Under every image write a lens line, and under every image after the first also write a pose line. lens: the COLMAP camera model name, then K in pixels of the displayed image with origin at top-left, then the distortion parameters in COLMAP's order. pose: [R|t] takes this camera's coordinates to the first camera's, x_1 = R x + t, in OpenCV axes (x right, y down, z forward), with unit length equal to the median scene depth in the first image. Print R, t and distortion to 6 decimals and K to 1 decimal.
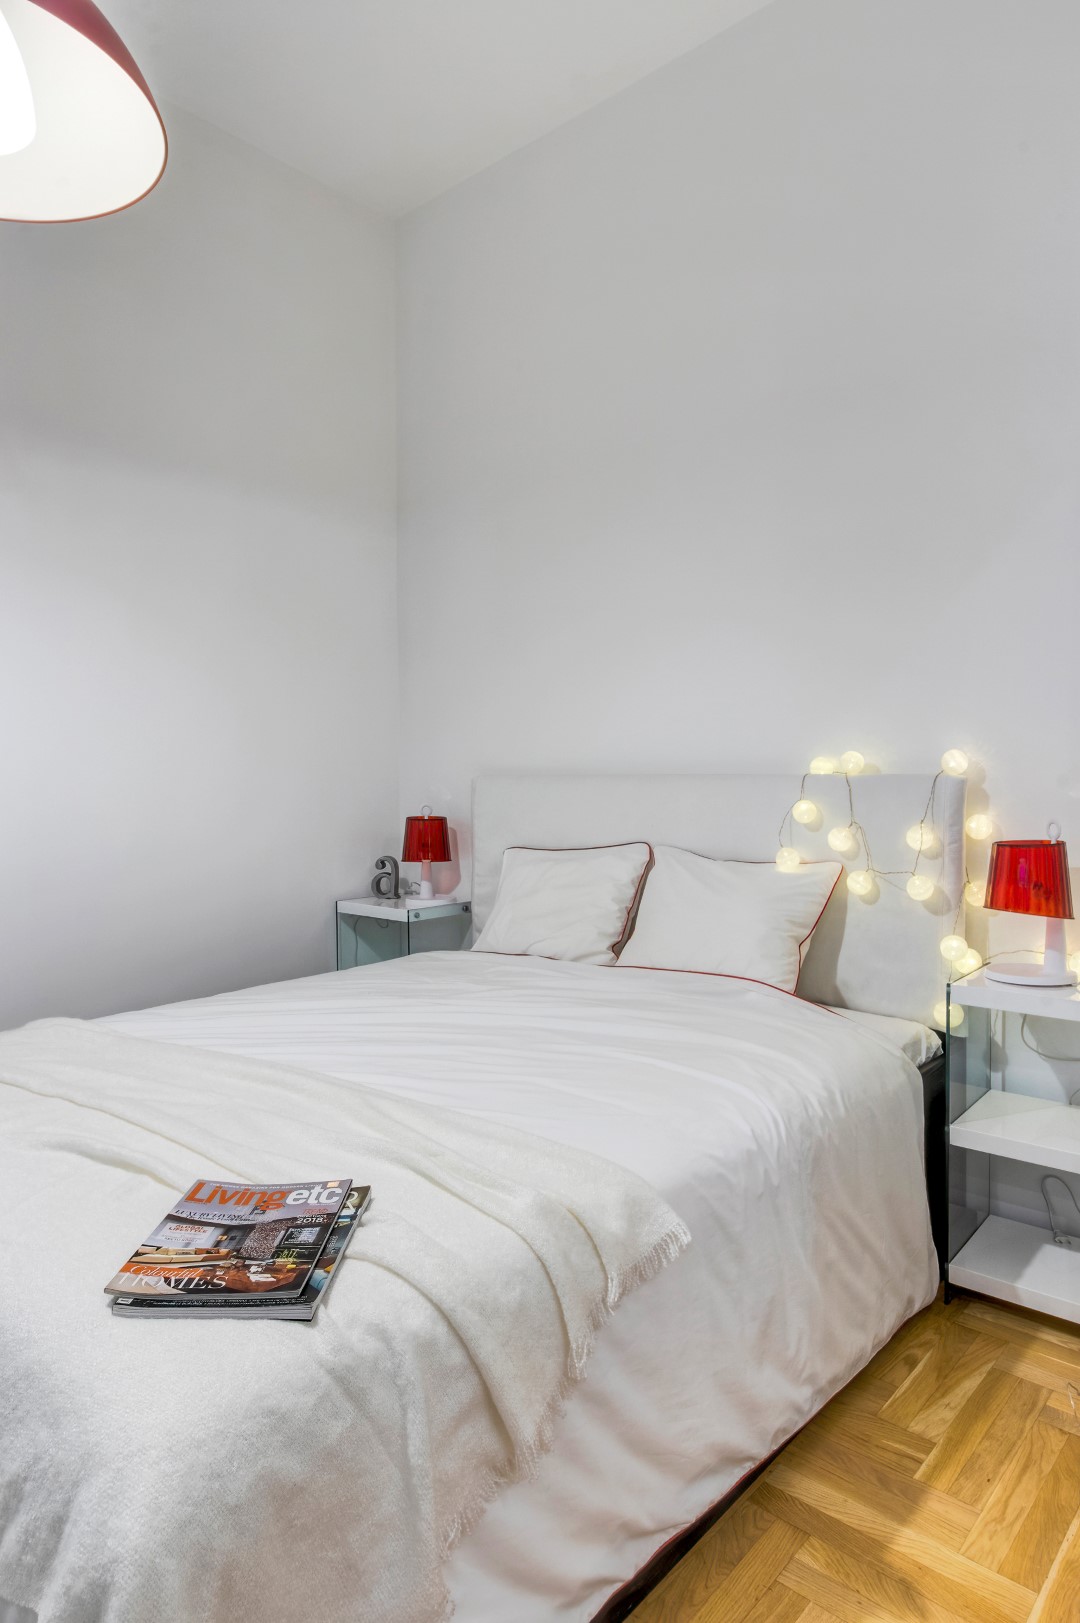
lens RADIAL K [[1002.2, 0, 481.8], [0, 1002.2, 809.3], [0, 0, 1]] dist [-0.001639, -0.001546]
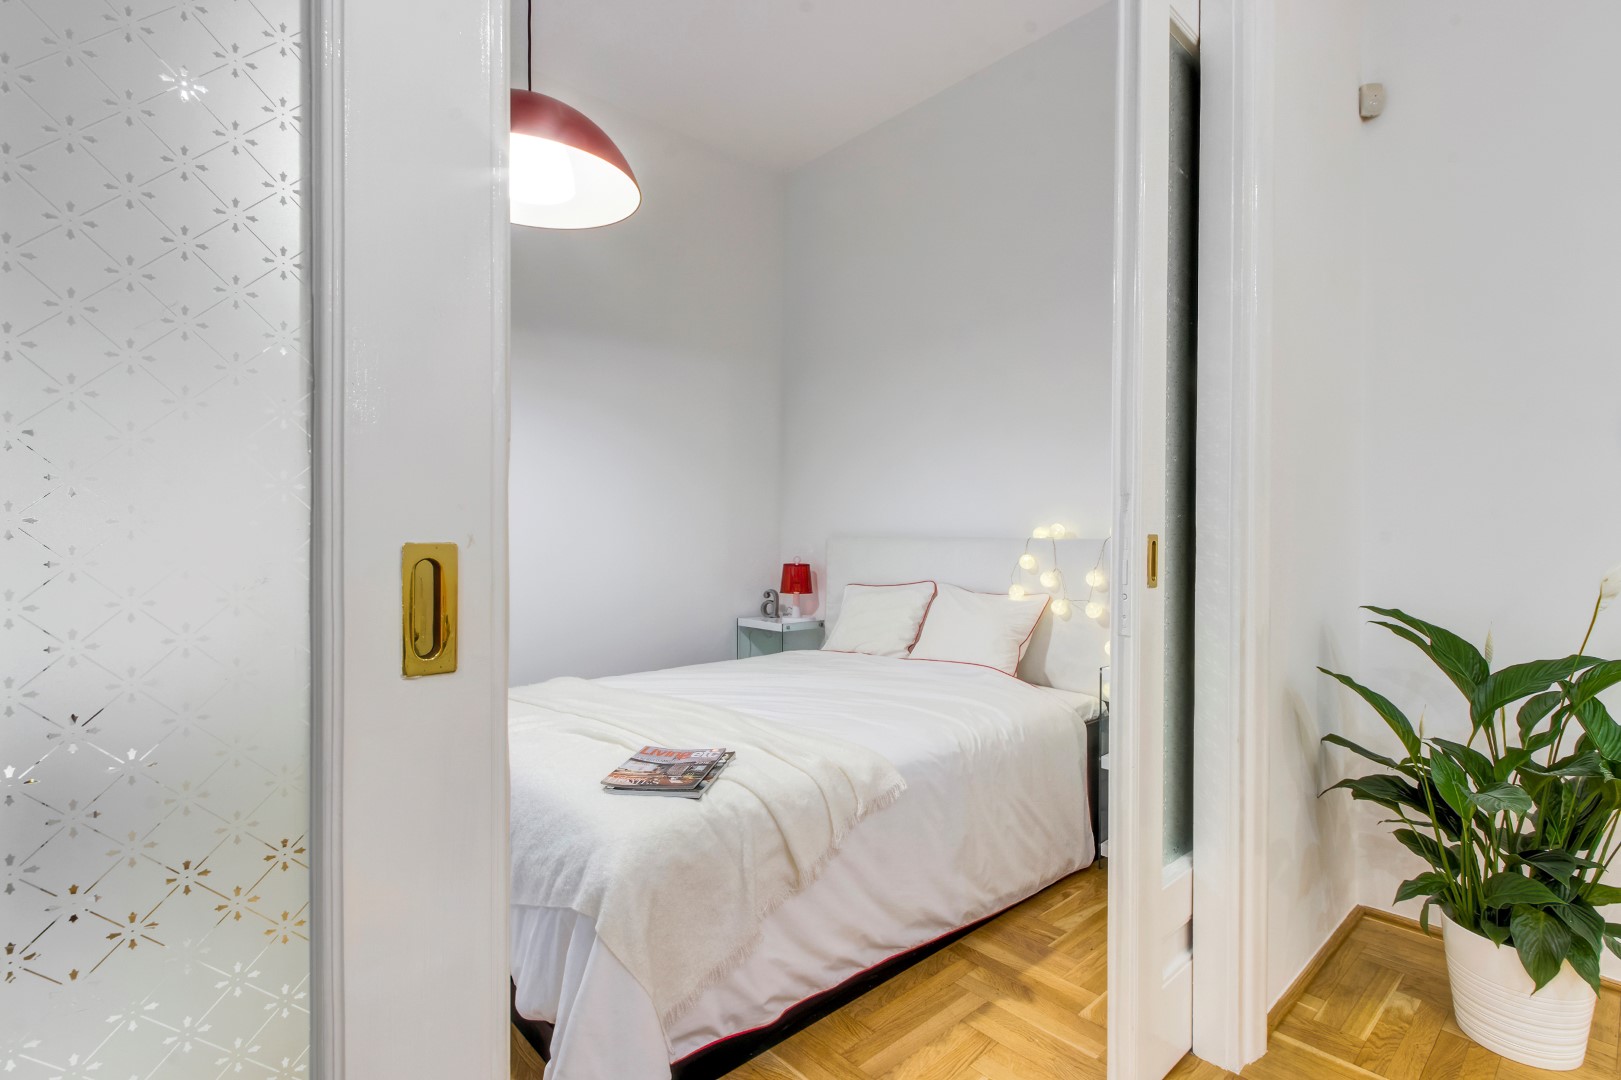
lens RADIAL K [[784.2, 0, 788.8], [0, 784.2, 540.3], [0, 0, 1]] dist [0.001454, -0.000425]
pose [[0.994777, 0.012420, -0.101317, 0.124668], [-0.015610, 0.999405, -0.030753, 0.020558], [0.100875, 0.032174, 0.994379, -0.439404]]
